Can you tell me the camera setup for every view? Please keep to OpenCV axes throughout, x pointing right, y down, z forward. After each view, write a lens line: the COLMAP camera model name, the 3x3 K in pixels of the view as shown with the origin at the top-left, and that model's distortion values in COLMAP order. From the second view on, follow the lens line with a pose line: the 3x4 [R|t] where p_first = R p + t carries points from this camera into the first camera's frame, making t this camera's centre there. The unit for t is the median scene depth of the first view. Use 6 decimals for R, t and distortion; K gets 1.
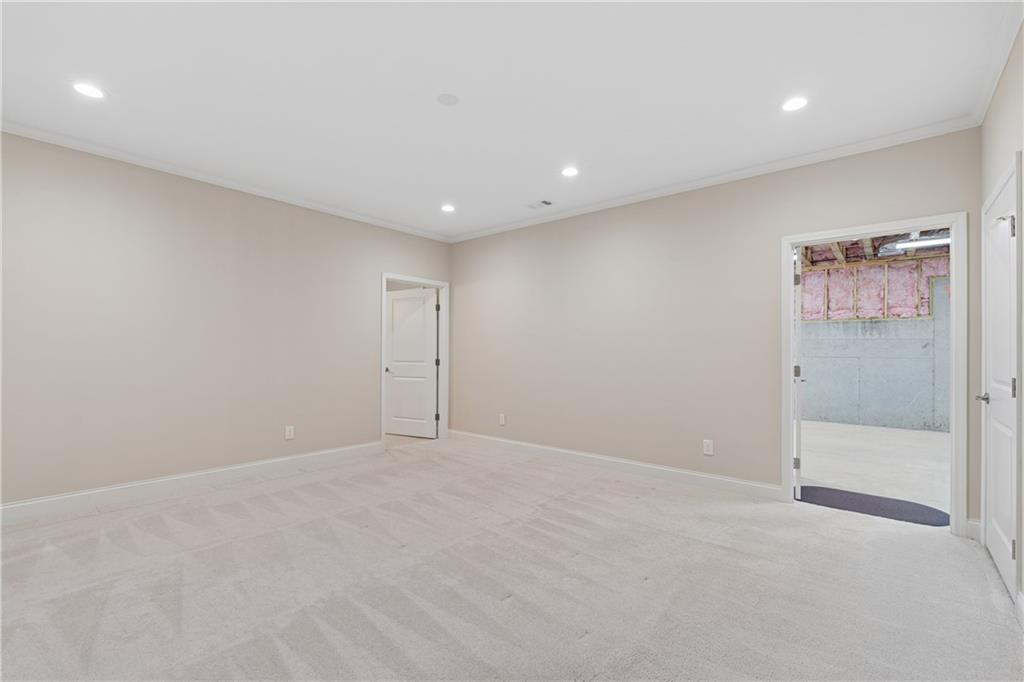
lens RADIAL K [[445.2, 0, 512.4], [0, 445.2, 343.9], [0, 0, 1]] dist [-0.008583, -0.000113]
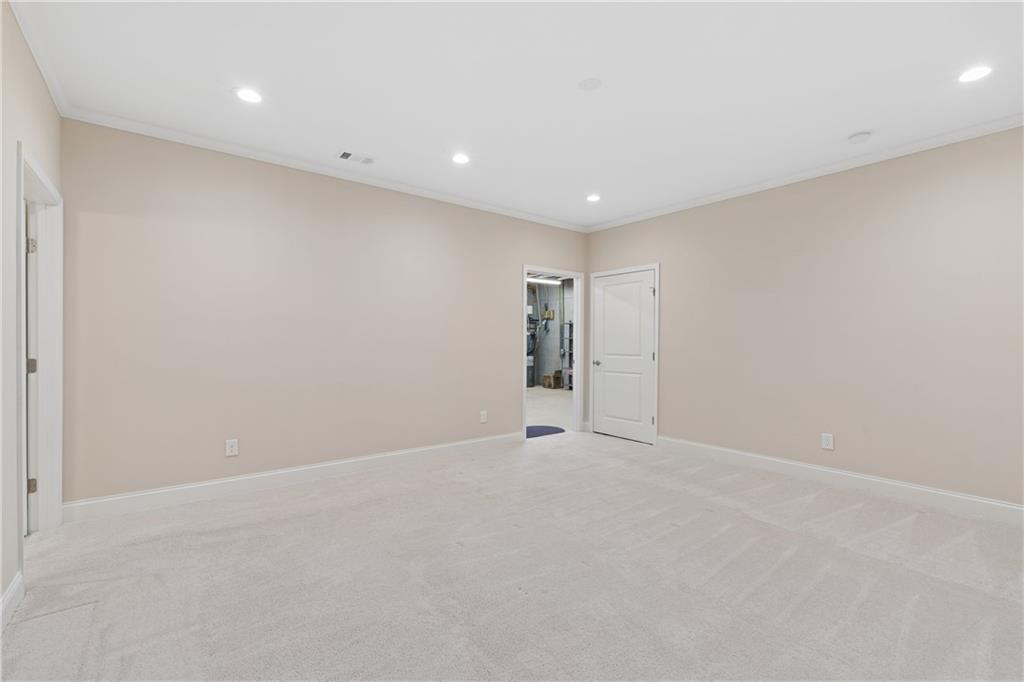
lens RADIAL K [[445.2, 0, 512.4], [0, 445.2, 343.9], [0, 0, 1]] dist [-0.008583, -0.000113]
pose [[0.207171, -0.007280, 0.978278, -0.790644], [-0.016884, 0.999797, 0.011016, 0.007569], [-0.978159, -0.018799, 0.207006, 0.659012]]
